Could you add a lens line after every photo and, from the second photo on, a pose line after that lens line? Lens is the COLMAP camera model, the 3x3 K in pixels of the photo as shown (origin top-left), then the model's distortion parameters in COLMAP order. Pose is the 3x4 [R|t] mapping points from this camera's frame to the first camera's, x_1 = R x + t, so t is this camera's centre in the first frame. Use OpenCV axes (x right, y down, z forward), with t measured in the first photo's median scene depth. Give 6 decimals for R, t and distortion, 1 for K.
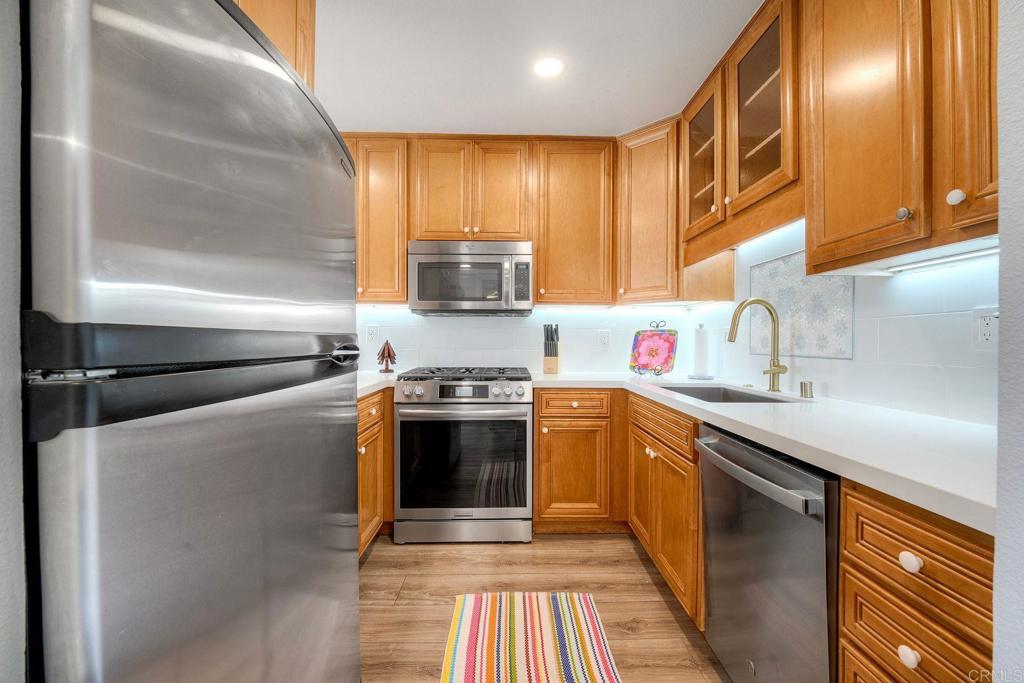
lens RADIAL K [[425.5, 0, 516.0], [0, 425.5, 342.6], [0, 0, 1]] dist [-0.003822, -0.003174]
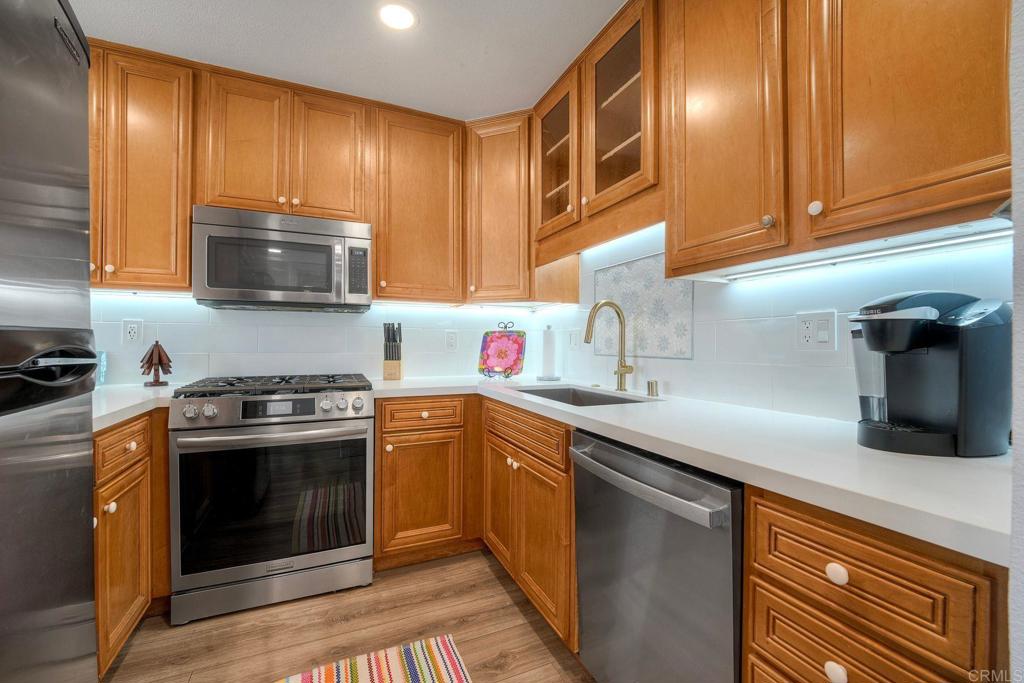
lens RADIAL K [[425.5, 0, 514.6], [0, 425.5, 342.6], [0, 0, 1]] dist [-0.003822, -0.003174]
pose [[0.919662, -0.000810, 0.392710, -0.034015], [0.001902, 0.999995, -0.002392, -0.000603], [-0.392706, 0.002947, 0.919659, 0.123153]]
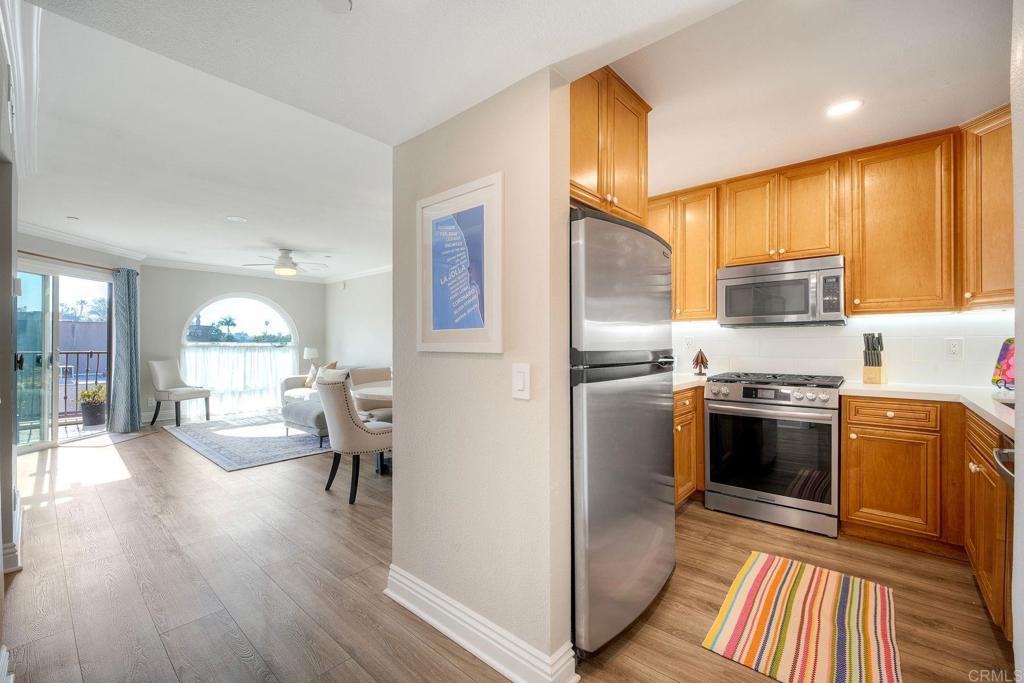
lens RADIAL K [[425.5, 0, 511.6], [0, 425.5, 348.7], [0, 0, 1]] dist [-0.003822, -0.003174]
pose [[0.738900, 0.000163, -0.673815, 0.150934], [0.002340, 0.999993, 0.002808, -0.014749], [0.673811, -0.003651, 0.738895, -0.348573]]
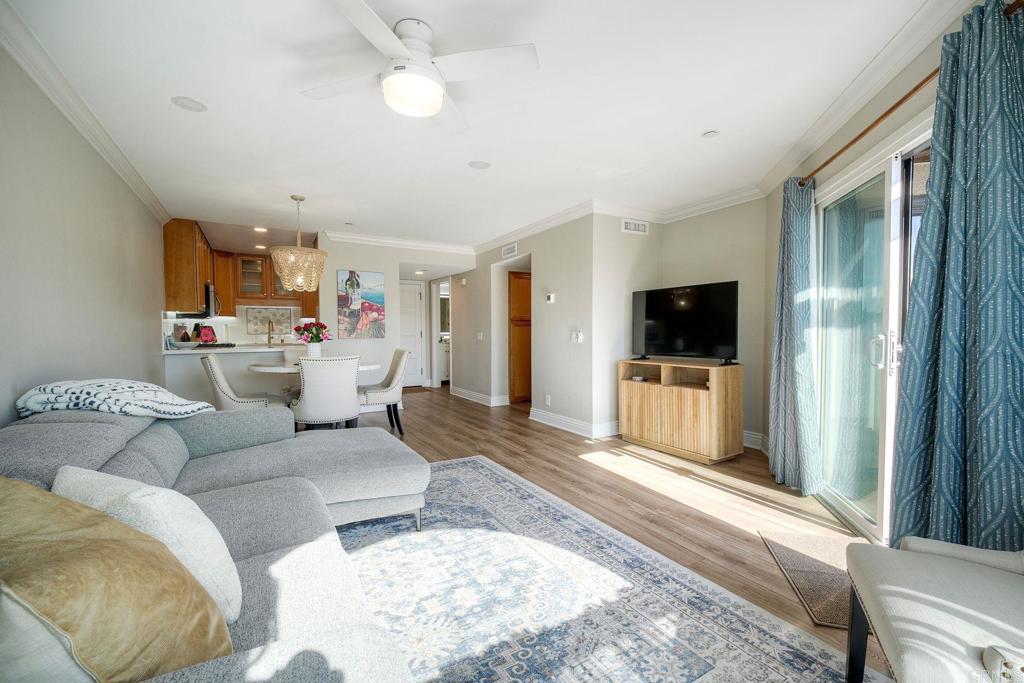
lens RADIAL K [[425.5, 0, 516.1], [0, 425.5, 343.4], [0, 0, 1]] dist [-0.003822, -0.003174]
pose [[-0.493712, -0.031805, 0.869044, -3.183985], [0.002330, 0.999279, 0.037895, -0.021016], [-0.869622, 0.020734, -0.493282, 0.781409]]
